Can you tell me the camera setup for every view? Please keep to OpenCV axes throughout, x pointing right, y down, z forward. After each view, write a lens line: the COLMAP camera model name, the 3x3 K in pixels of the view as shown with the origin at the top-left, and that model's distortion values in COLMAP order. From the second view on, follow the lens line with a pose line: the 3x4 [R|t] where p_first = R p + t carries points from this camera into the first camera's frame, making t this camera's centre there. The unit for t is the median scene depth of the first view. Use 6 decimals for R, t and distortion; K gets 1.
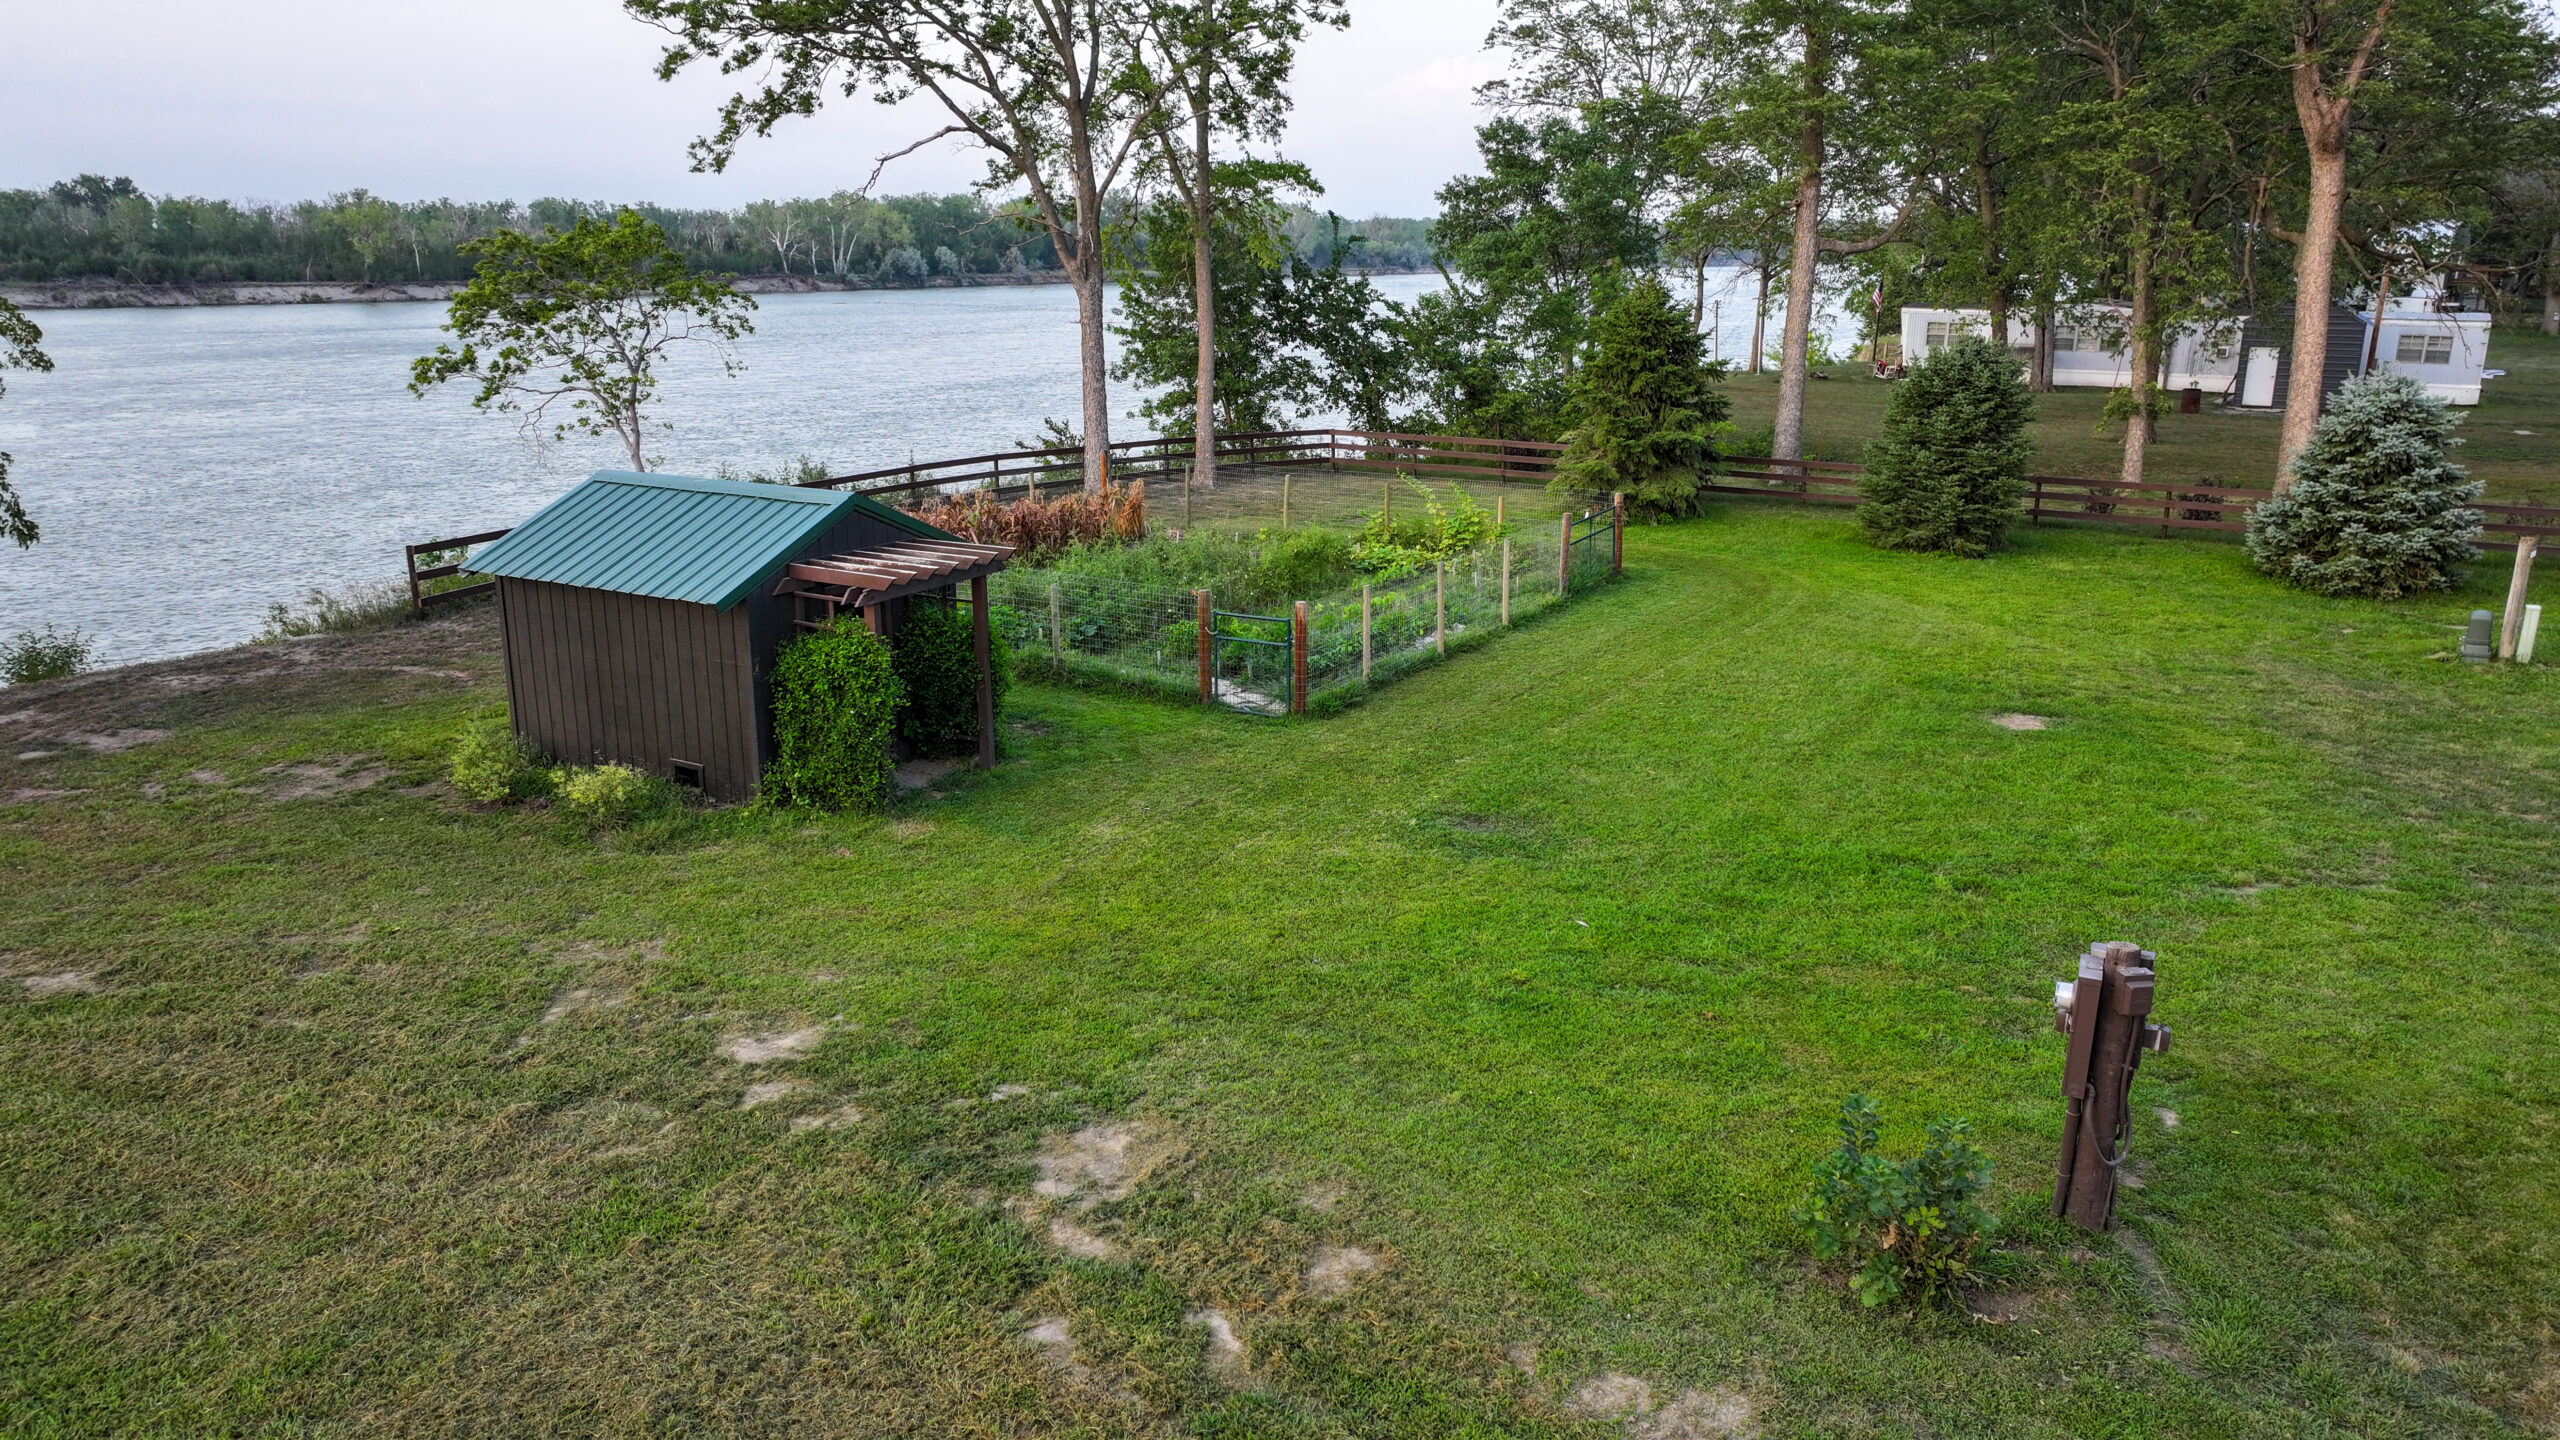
lens RADIAL K [[1816.2, 0, 1280.1], [0, 1816.2, 719.8], [0, 0, 1]] dist [0.016637, -0.004044]
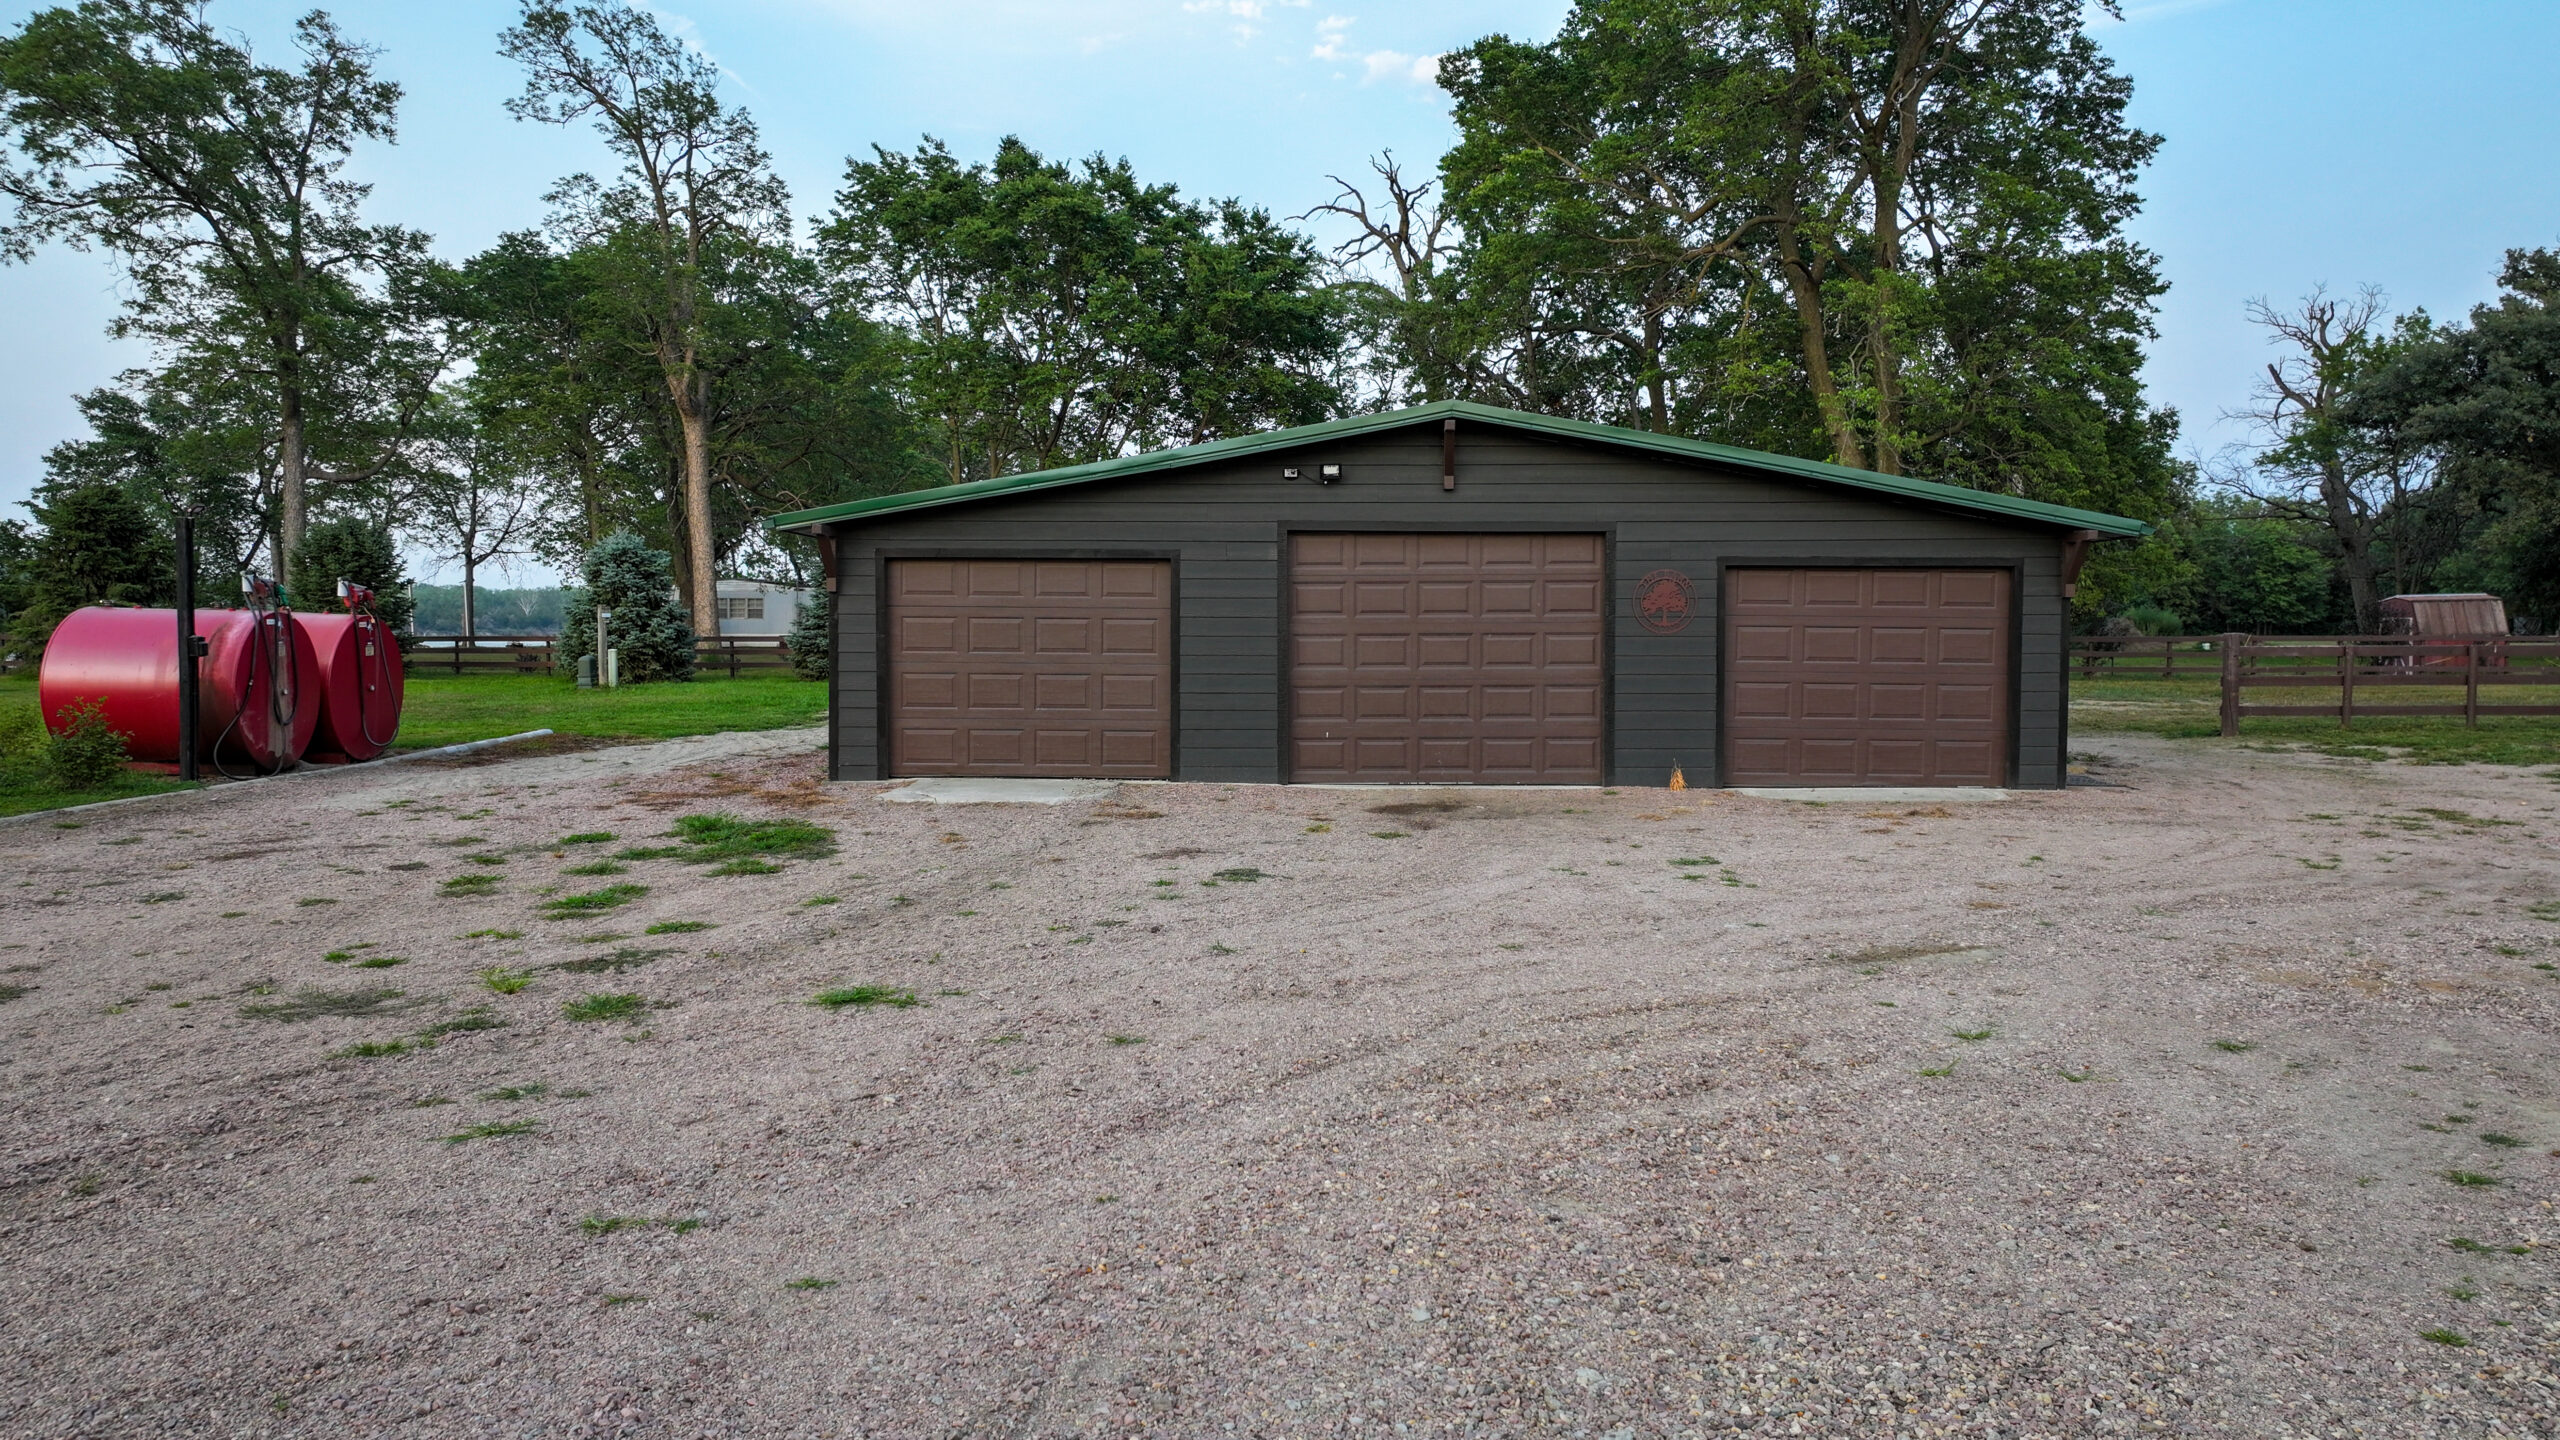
lens RADIAL K [[1816.2, 0, 1280.0], [0, 1816.2, 720.3], [0, 0, 1]] dist [0.016637, -0.004044]
pose [[0.868782, -0.028424, 0.494378, 0.186825], [0.128832, 0.976946, -0.170231, 0.141489], [-0.478142, 0.211585, 0.852415, -0.232473]]
